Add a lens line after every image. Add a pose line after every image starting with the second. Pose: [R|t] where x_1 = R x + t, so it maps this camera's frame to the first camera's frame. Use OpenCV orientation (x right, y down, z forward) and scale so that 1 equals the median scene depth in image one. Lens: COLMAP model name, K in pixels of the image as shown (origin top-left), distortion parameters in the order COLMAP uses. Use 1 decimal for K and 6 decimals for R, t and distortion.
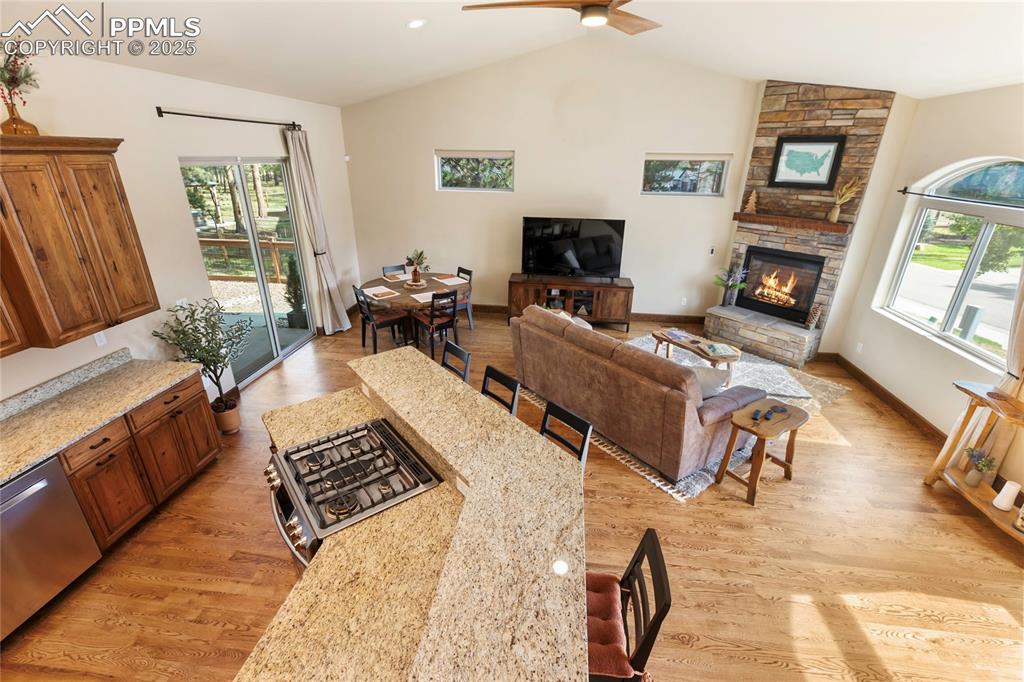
lens RADIAL K [[458.8, 0, 512.1], [0, 458.8, 343.7], [0, 0, 1]] dist [0.002499, -0.000683]
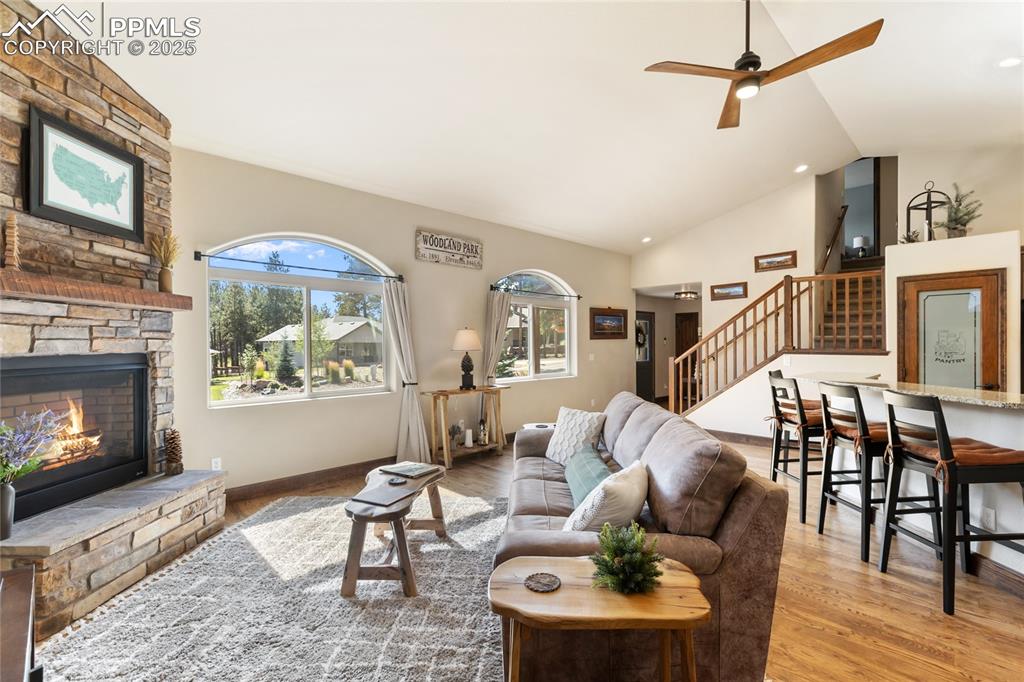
lens RADIAL K [[458.8, 0, 511.1], [0, 458.8, 344.4], [0, 0, 1]] dist [0.002499, -0.000683]
pose [[-0.781641, -0.009873, 0.623650, -0.049231], [0.236913, 0.920239, 0.311499, -0.276451], [-0.576983, 0.391231, -0.716958, 1.166617]]
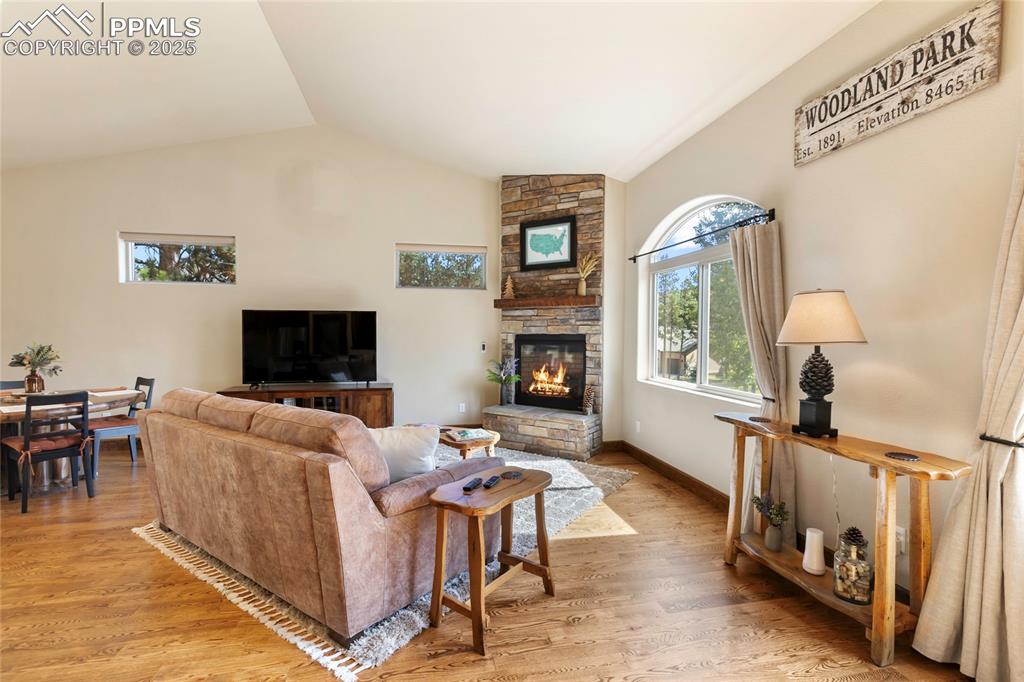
lens RADIAL K [[458.8, 0, 512.7], [0, 458.8, 342.5], [0, 0, 1]] dist [0.002499, -0.000683]
pose [[0.946037, -0.021645, 0.323336, 0.245563], [0.137057, 0.930861, -0.338694, 0.122854], [-0.293650, 0.364733, 0.883595, 0.231904]]
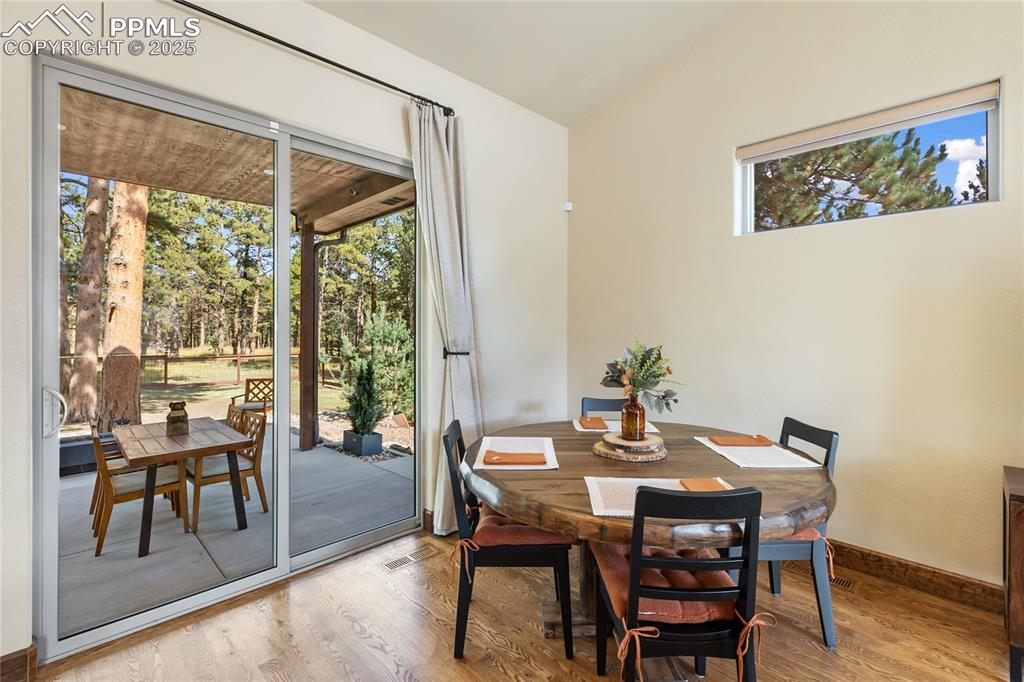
lens RADIAL K [[458.8, 0, 516.4], [0, 458.8, 326.8], [0, 0, 1]] dist [0.002499, -0.000683]
pose [[0.783348, -0.013788, -0.621430, -0.075902], [-0.231979, 0.921035, -0.312858, -0.096136], [0.576673, 0.389236, 0.718292, 0.762056]]
